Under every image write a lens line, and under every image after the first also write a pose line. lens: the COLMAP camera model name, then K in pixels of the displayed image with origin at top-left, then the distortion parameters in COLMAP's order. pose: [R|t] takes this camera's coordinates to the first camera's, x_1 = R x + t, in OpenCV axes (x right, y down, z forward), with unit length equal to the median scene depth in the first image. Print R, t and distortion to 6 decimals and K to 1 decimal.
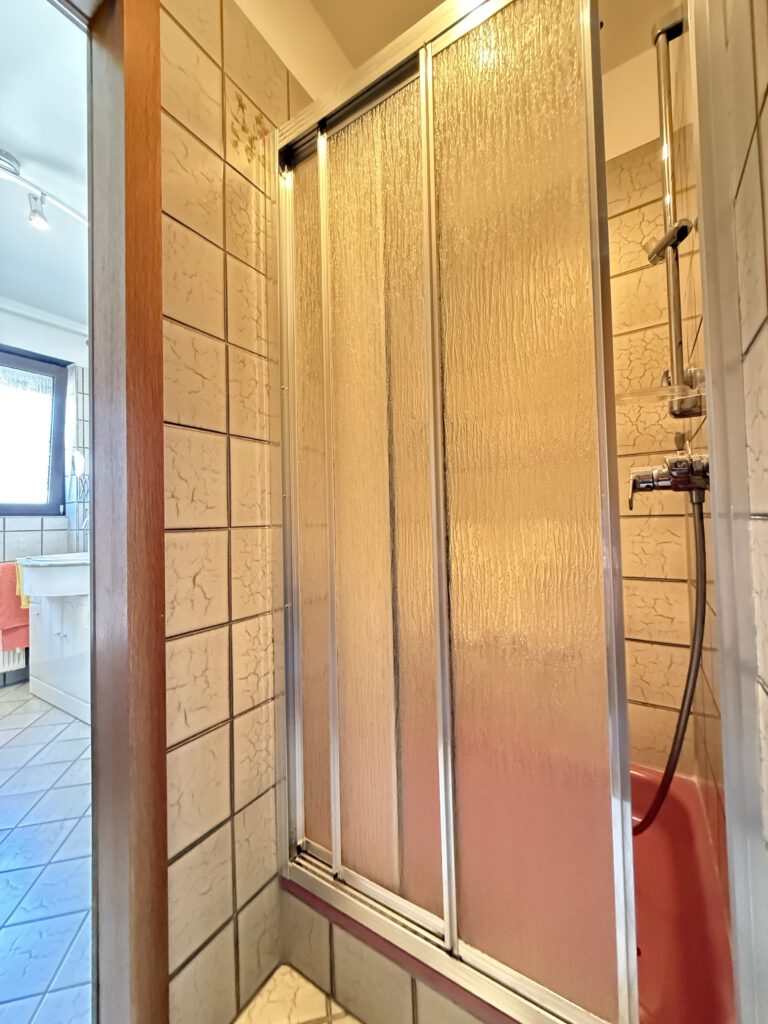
lens RADIAL K [[406.8, 0, 384.0], [0, 406.8, 512.0], [0, 0, 1]] dist [0.001254, 0.000031]
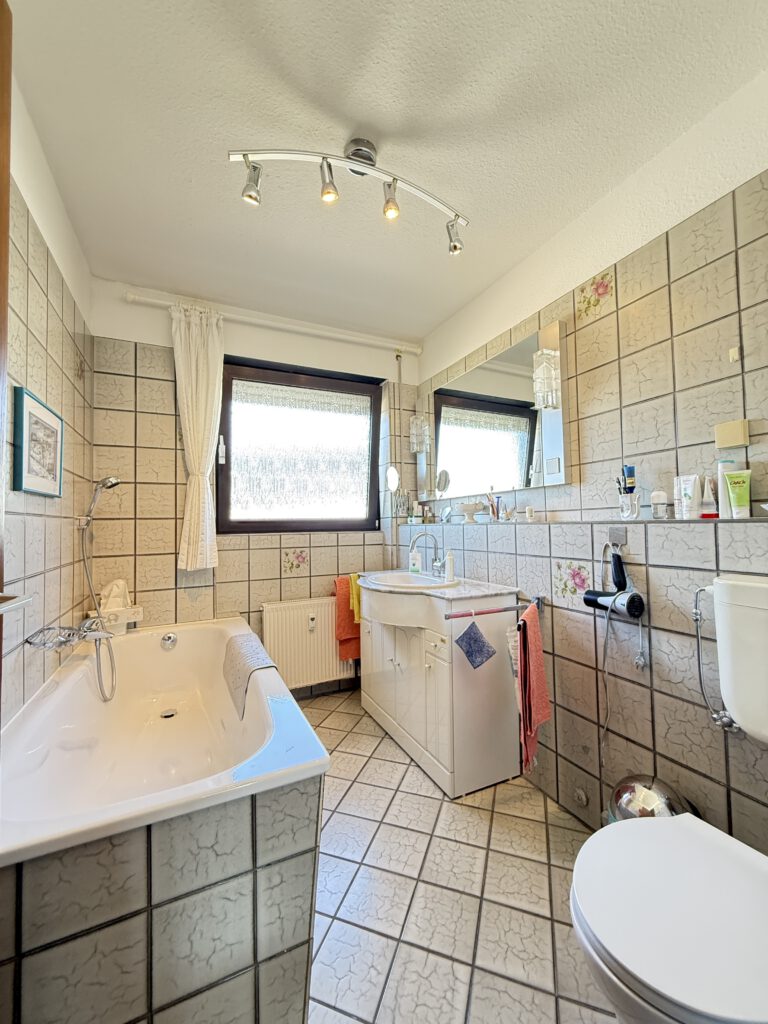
lens RADIAL K [[406.8, 0, 384.0], [0, 406.8, 512.0], [0, 0, 1]] dist [0.001254, 0.000031]
pose [[0.846494, -0.010095, -0.532302, -0.240713], [0.008874, 0.999949, -0.004851, -0.033581], [0.532324, -0.000618, 0.846540, 0.146606]]
